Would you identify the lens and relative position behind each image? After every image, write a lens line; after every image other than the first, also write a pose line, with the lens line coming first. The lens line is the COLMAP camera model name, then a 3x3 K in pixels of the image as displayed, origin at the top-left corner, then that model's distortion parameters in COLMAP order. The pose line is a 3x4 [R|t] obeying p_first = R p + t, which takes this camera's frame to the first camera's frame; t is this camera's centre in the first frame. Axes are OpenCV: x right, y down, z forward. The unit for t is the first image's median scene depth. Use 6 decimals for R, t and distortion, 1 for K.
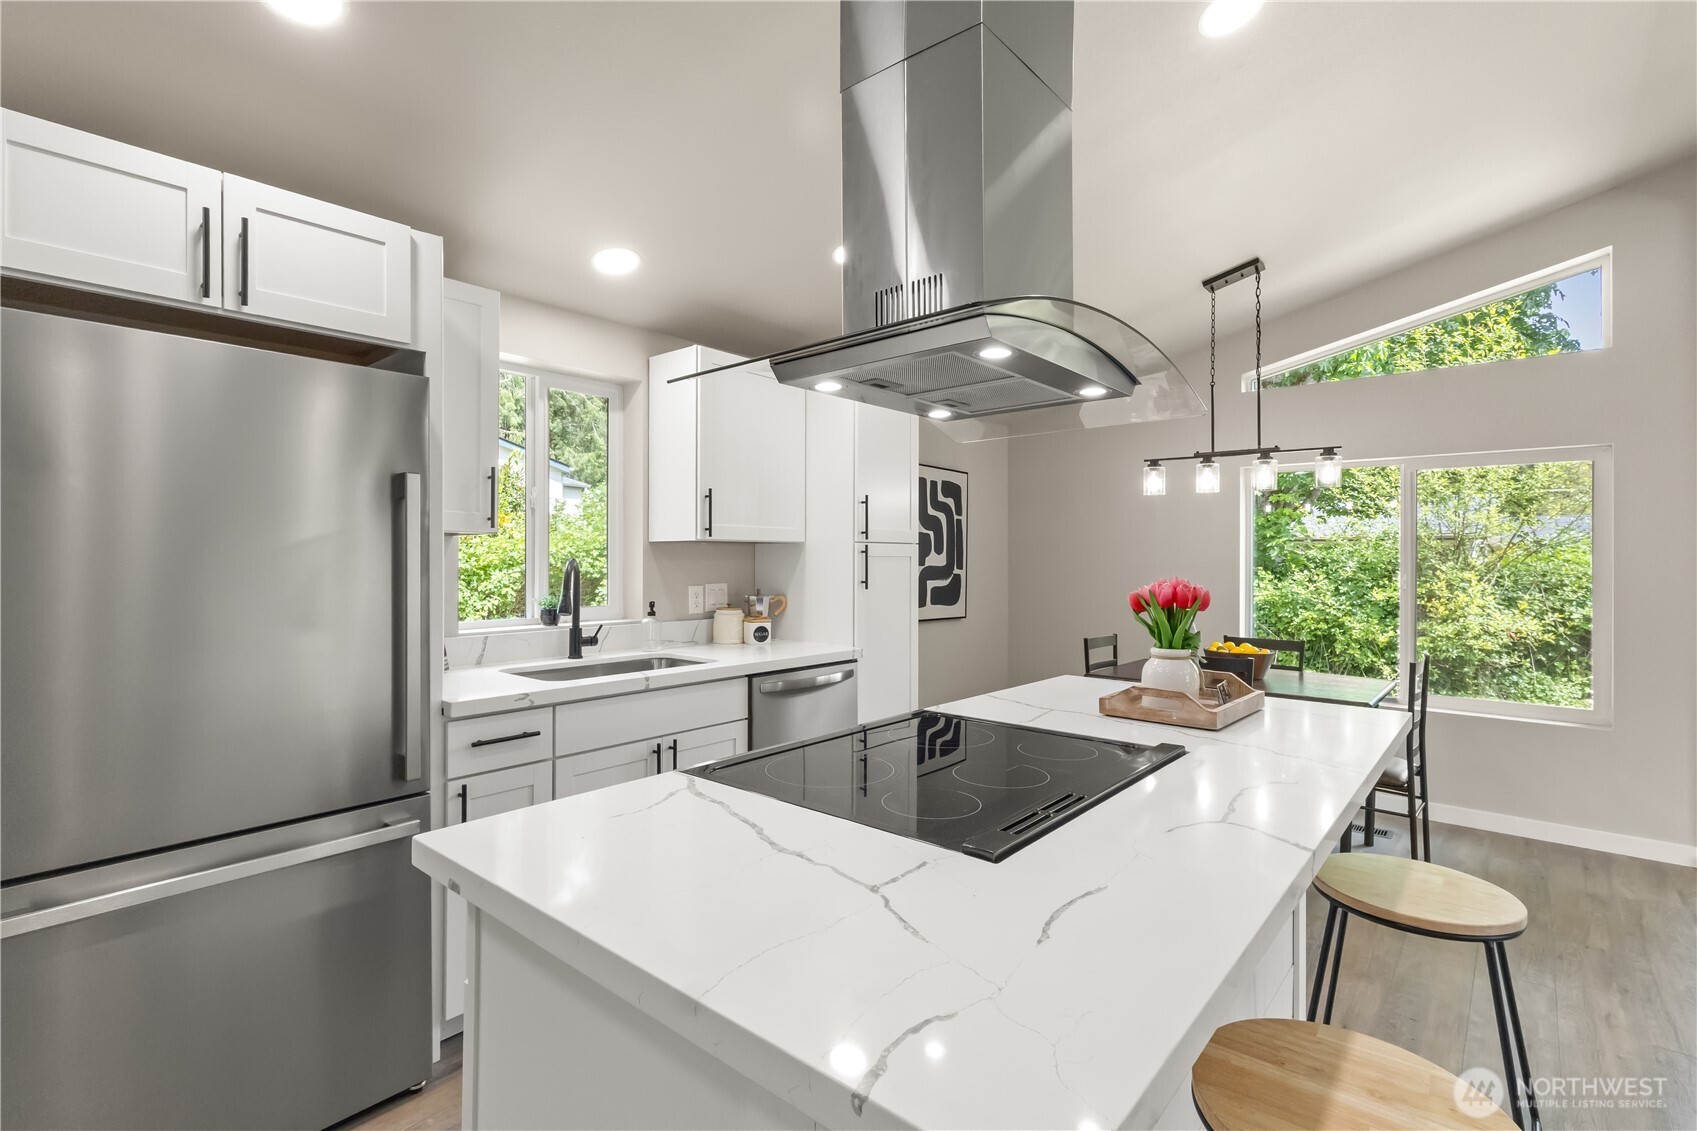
lens RADIAL K [[792.4, 0, 846.1], [0, 792.4, 560.2], [0, 0, 1]] dist [-0.001734, 0.000285]
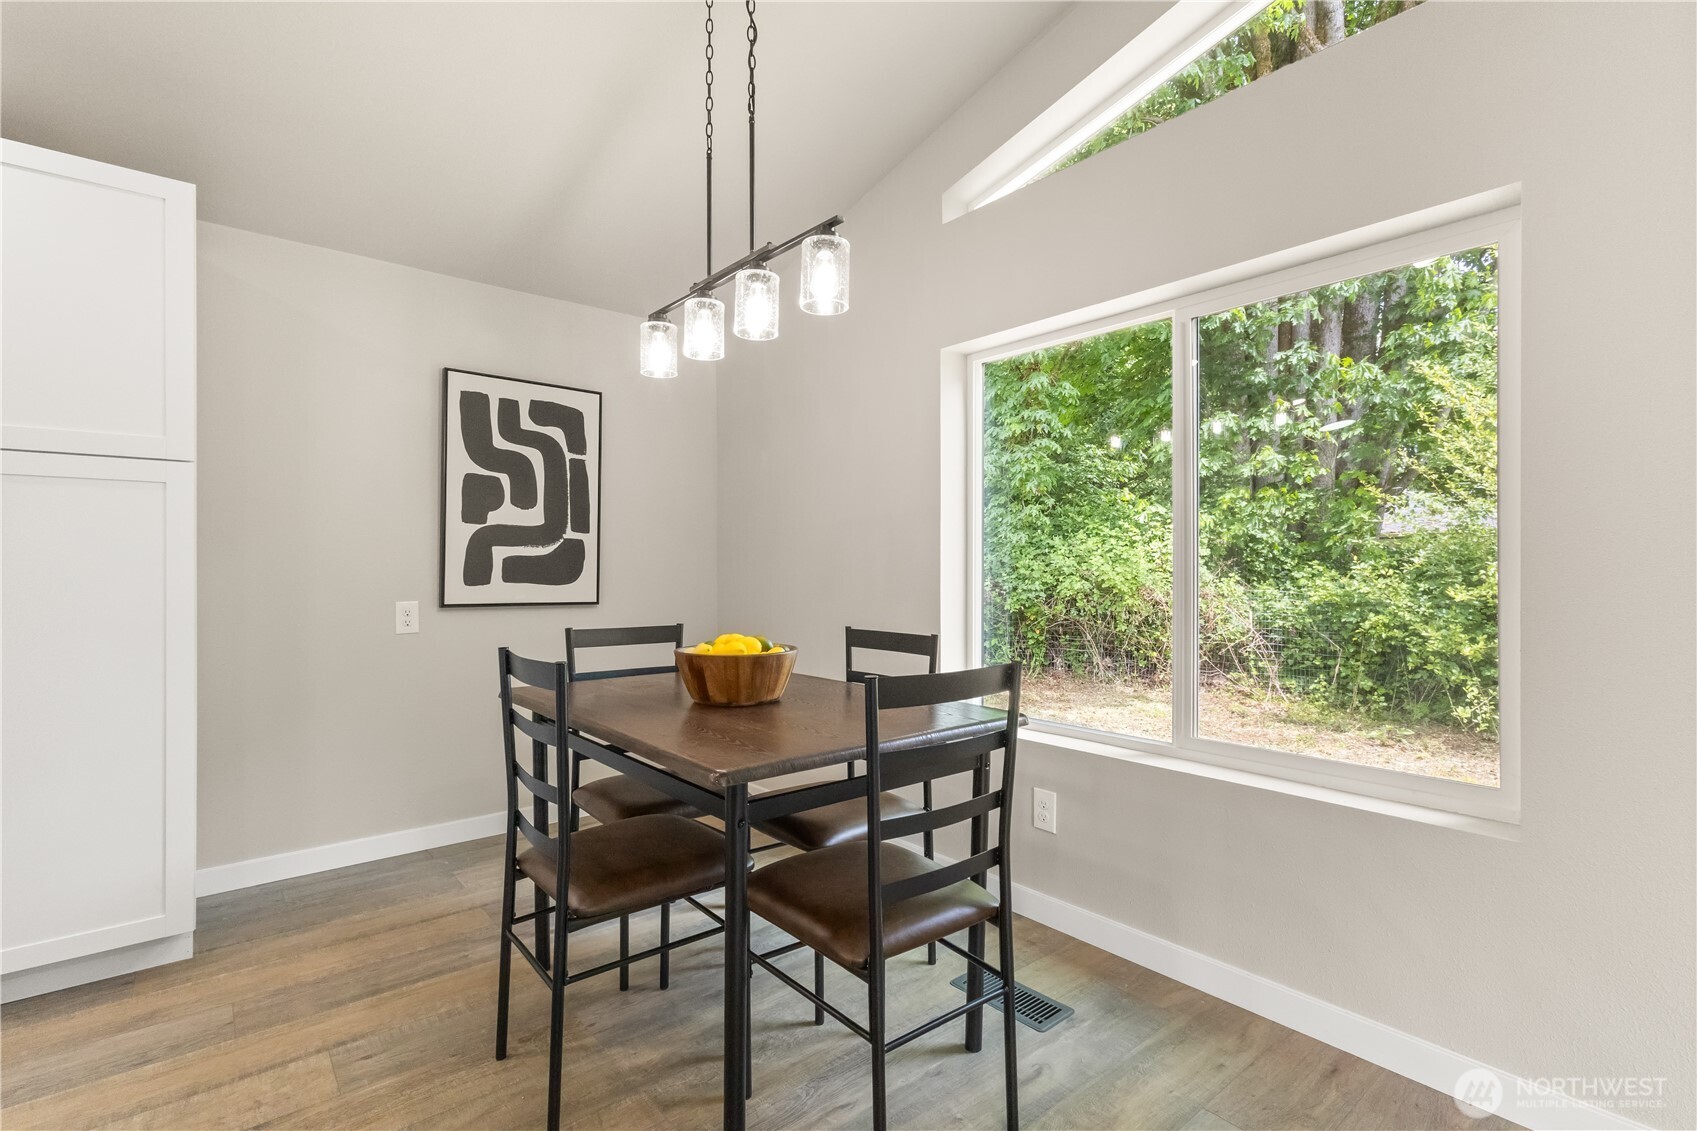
lens RADIAL K [[792.4, 0, 845.0], [0, 792.4, 571.2], [0, 0, 1]] dist [-0.001734, 0.000285]
pose [[0.986280, -0.006967, -0.164933, 0.502200], [0.006742, 0.999975, -0.001924, 0.049564], [0.164942, 0.000786, 0.986303, 0.380572]]
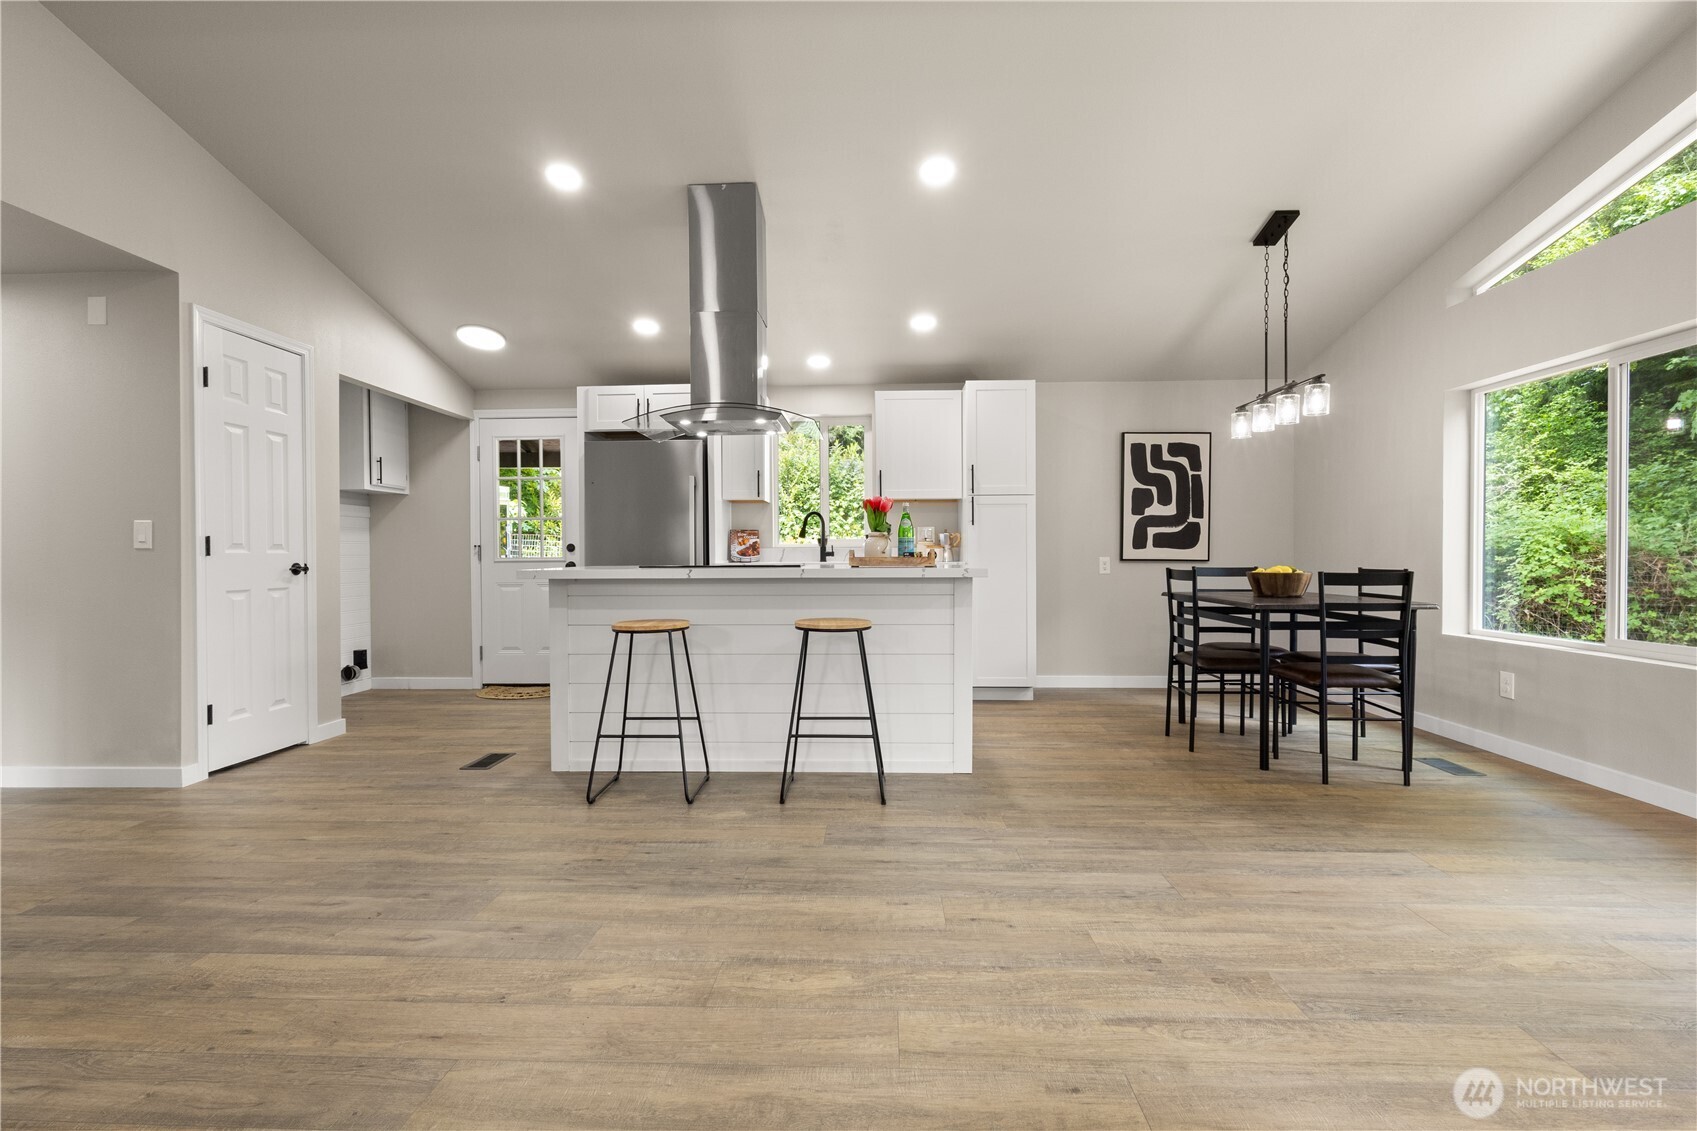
lens RADIAL K [[792.4, 0, 843.6], [0, 792.4, 557.6], [0, 0, 1]] dist [-0.001734, 0.000285]
pose [[0.622906, -0.005789, -0.782275, 0.751159], [0.005170, 0.999981, -0.003283, 0.072573], [0.782280, -0.001999, 0.622924, -0.117746]]
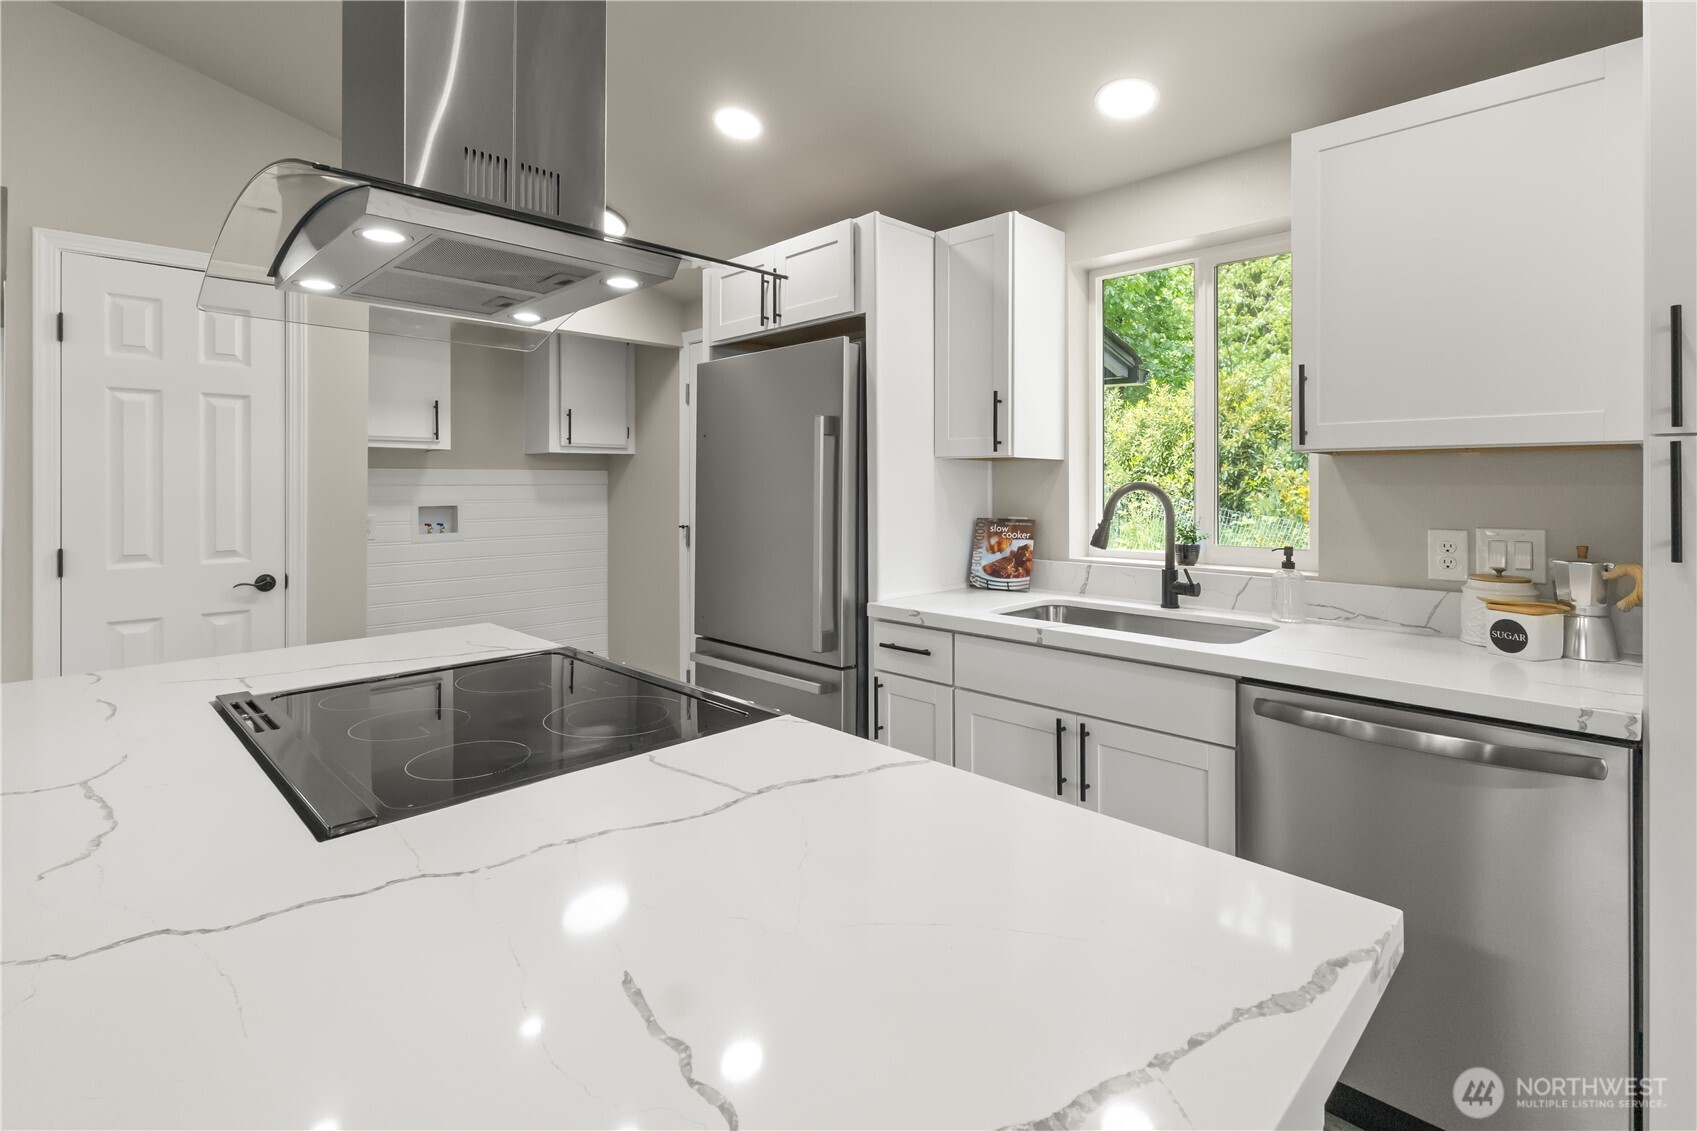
lens RADIAL K [[792.4, 0, 832.0], [0, 792.4, 480.9], [0, 0, 1]] dist [-0.001734, 0.000285]
pose [[-0.075683, -0.005686, -0.997116, 0.290187], [-0.004503, 0.999975, -0.005360, 0.001417], [0.997122, 0.004084, -0.075707, 0.435900]]
